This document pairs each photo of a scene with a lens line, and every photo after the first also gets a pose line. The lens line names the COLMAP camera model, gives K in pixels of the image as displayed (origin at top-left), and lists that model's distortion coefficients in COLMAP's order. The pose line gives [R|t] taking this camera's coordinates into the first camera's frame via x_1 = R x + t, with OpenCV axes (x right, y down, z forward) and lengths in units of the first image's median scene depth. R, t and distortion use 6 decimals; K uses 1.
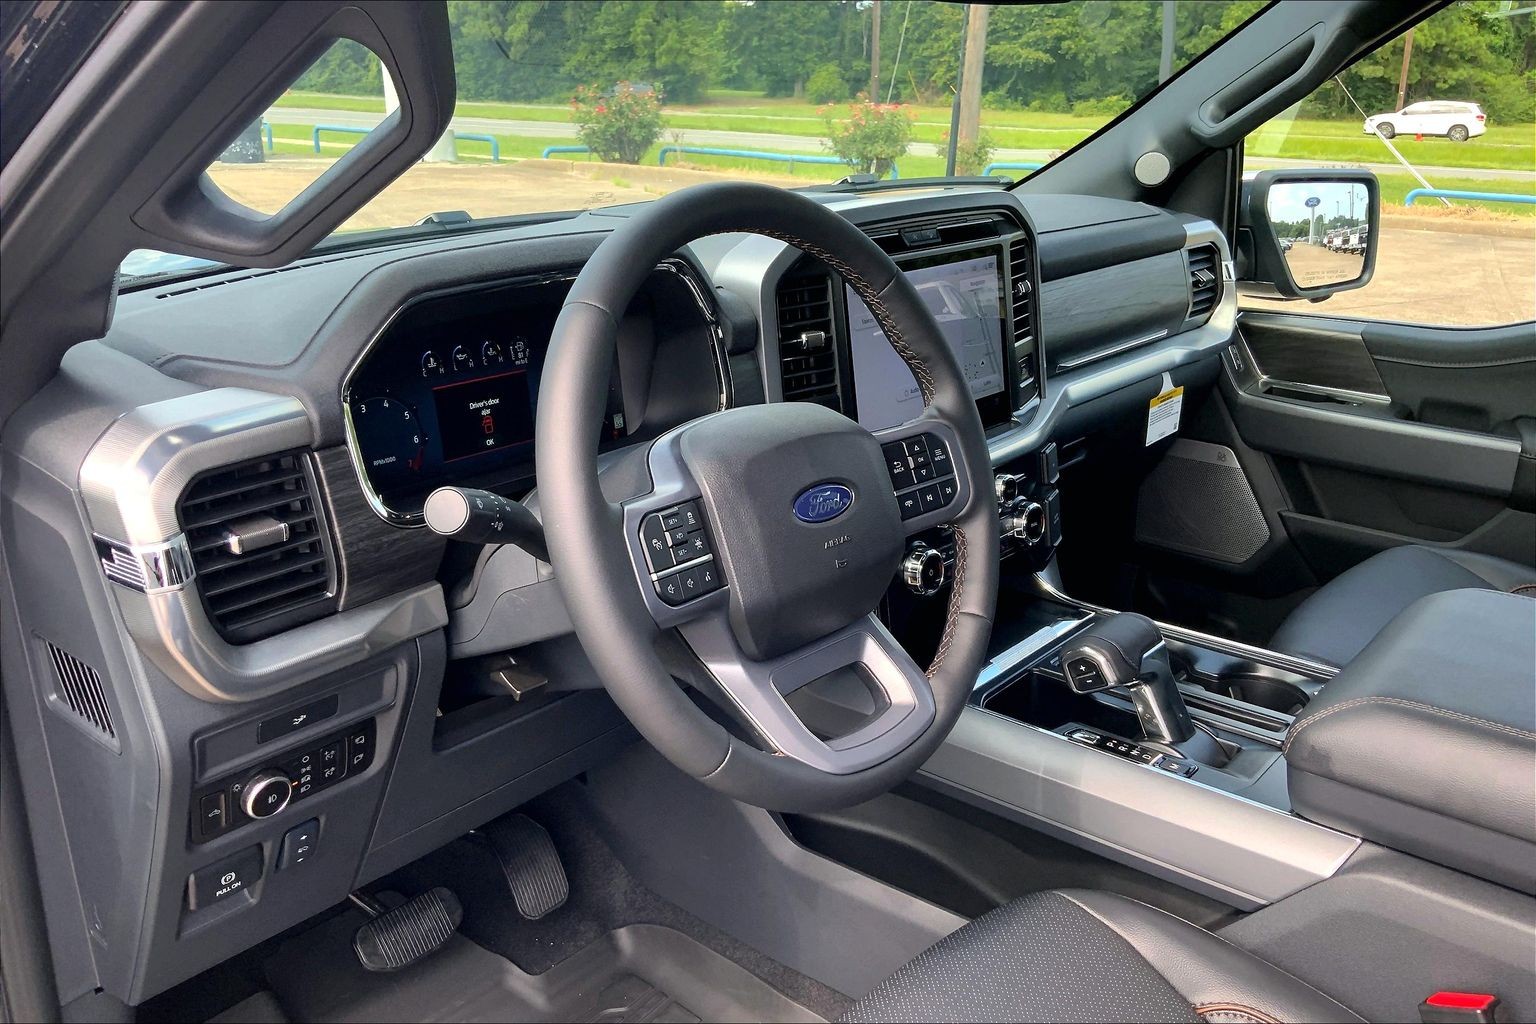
lens RADIAL K [[1349.3, 0, 826.0], [0, 1349.3, 513.4], [0, 0, 1]] dist [0.109913, -0.175752]
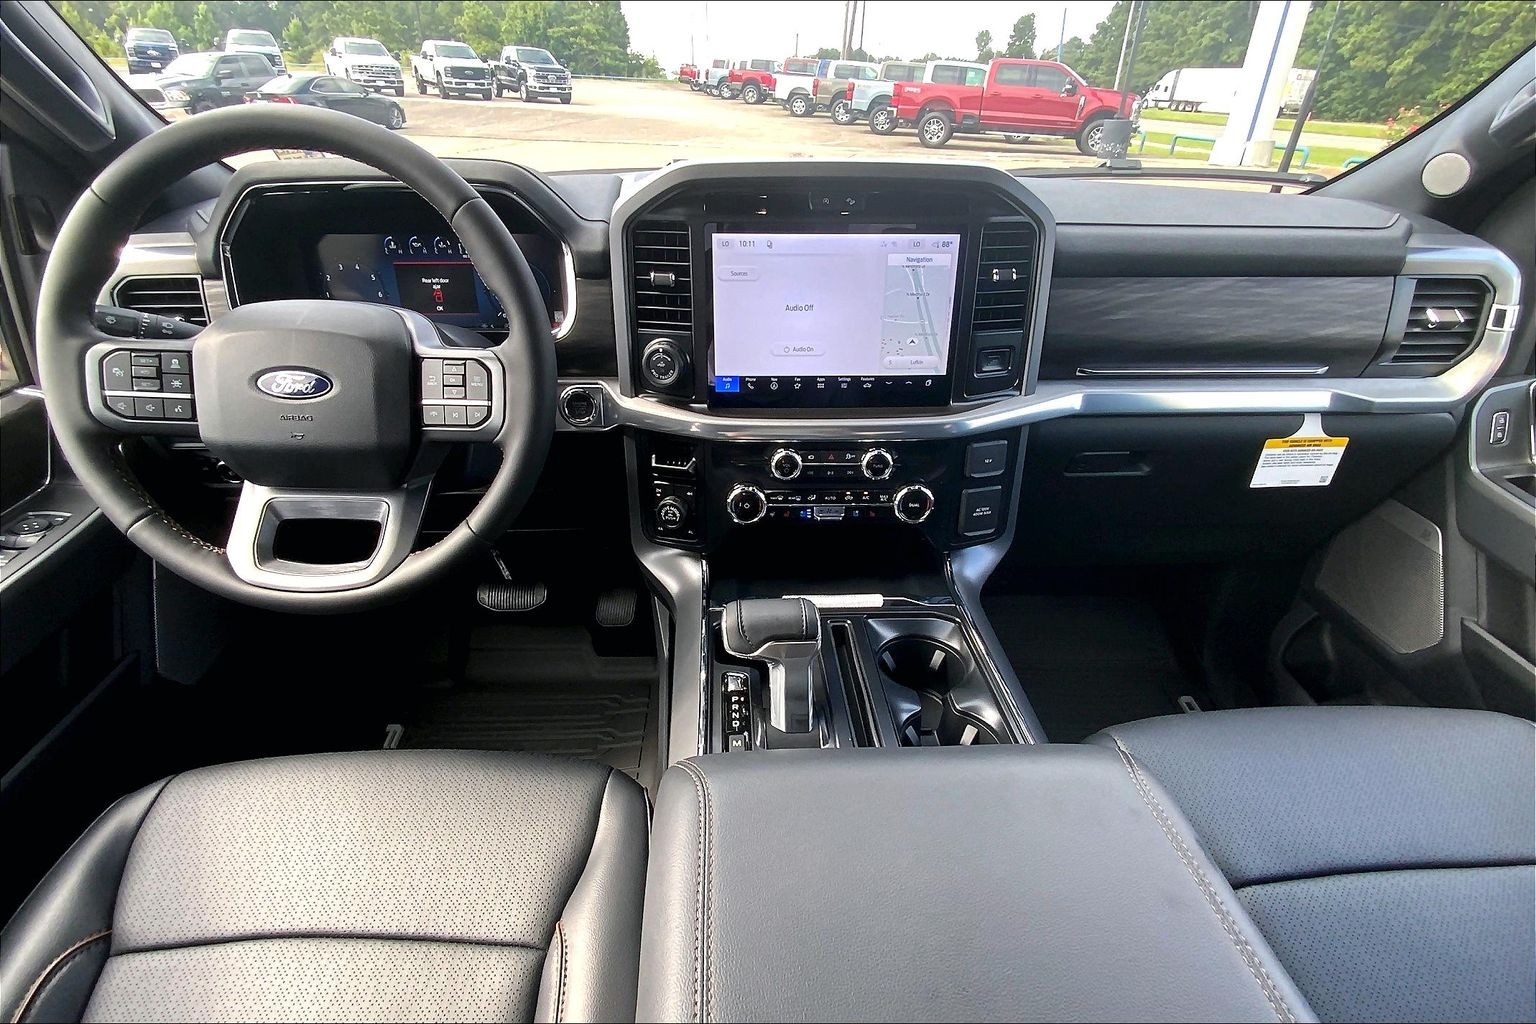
lens RADIAL K [[779.1, 0, 760.8], [0, 779.1, 559.8], [0, 0, 1]] dist [0.032981, -0.027616]
pose [[0.640169, 0.392058, -0.660662, 0.372771], [-0.241353, 0.919071, 0.311540, -0.084900], [0.729337, -0.039985, 0.682985, 0.358925]]
